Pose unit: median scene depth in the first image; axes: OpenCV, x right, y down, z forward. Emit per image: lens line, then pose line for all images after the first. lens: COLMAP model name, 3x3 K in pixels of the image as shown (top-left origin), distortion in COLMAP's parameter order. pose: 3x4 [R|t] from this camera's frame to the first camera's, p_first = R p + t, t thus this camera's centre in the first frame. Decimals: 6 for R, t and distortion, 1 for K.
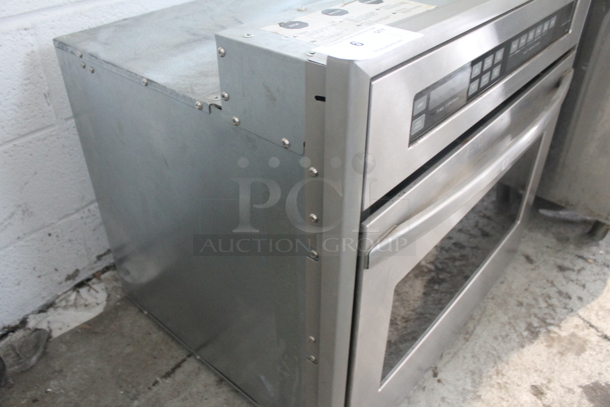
lens RADIAL K [[514.9, 0, 304.0], [0, 514.9, 202.3], [0, 0, 1]] dist [-0.163851, 0.125998]
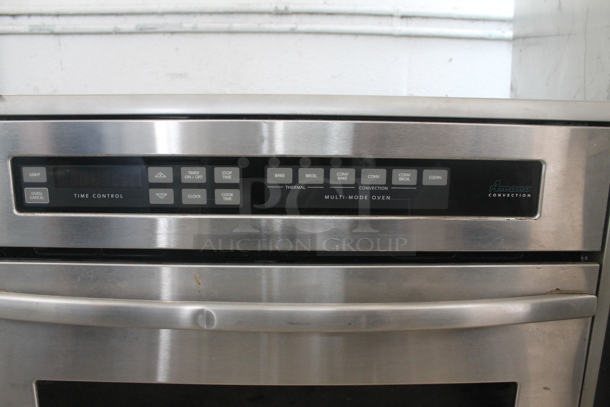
lens RADIAL K [[514.9, 0, 302.6], [0, 514.9, 214.7], [0, 0, 1]] dist [-0.163851, 0.125998]
pose [[0.662836, 0.177156, -0.727505, 0.715535], [-0.449028, 0.871558, -0.196879, -0.090672], [0.599184, 0.457169, 0.657248, 0.383711]]
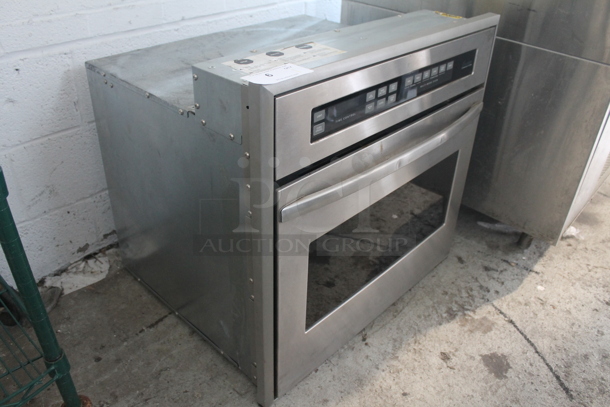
lens RADIAL K [[514.9, 0, 304.1], [0, 514.9, 201.9], [0, 0, 1]] dist [-0.163851, 0.125998]
pose [[0.998431, 0.052984, -0.018114, 0.121726], [-0.053955, 0.996849, -0.058138, 0.087409], [0.014977, 0.059024, 0.998144, -0.291903]]
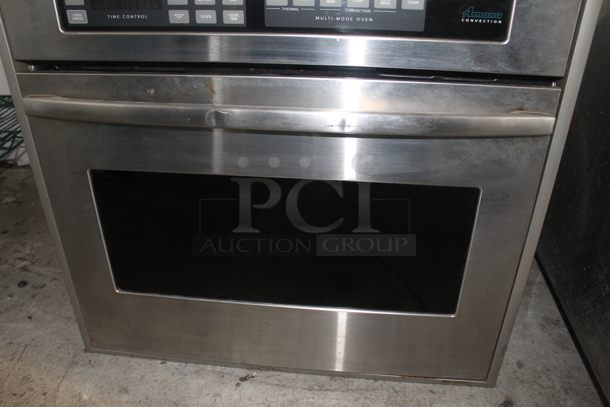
lens RADIAL K [[514.9, 0, 304.1], [0, 514.9, 199.2], [0, 0, 1]] dist [-0.163851, 0.125998]
pose [[0.576349, 0.416832, -0.702903, 0.853181], [-0.483400, 0.867407, 0.118019, -0.097722], [0.658897, 0.271763, 0.701426, 0.362612]]
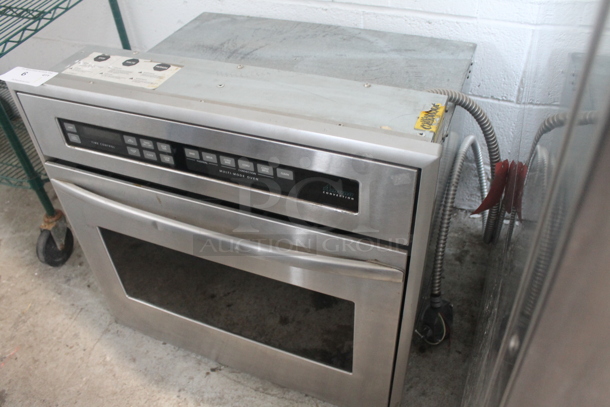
lens RADIAL K [[514.9, 0, 303.7], [0, 514.9, 203.3], [0, 0, 1]] dist [-0.163851, 0.125998]
pose [[0.314662, 0.612172, -0.725420, 1.002736], [-0.517003, 0.751463, 0.409892, -0.592870], [0.796050, 0.246067, 0.552951, 0.413135]]
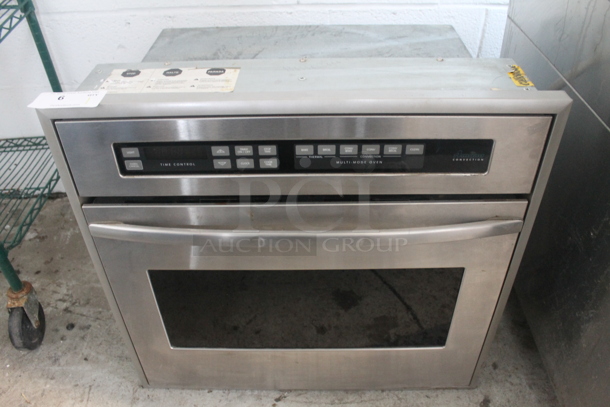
lens RADIAL K [[514.9, 0, 305.0], [0, 514.9, 204.4], [0, 0, 1]] dist [-0.163851, 0.125998]
pose [[0.646386, 0.467851, -0.602744, 0.800482], [-0.432655, 0.875420, 0.215522, -0.316697], [0.628486, 0.121470, 0.768277, 0.125931]]
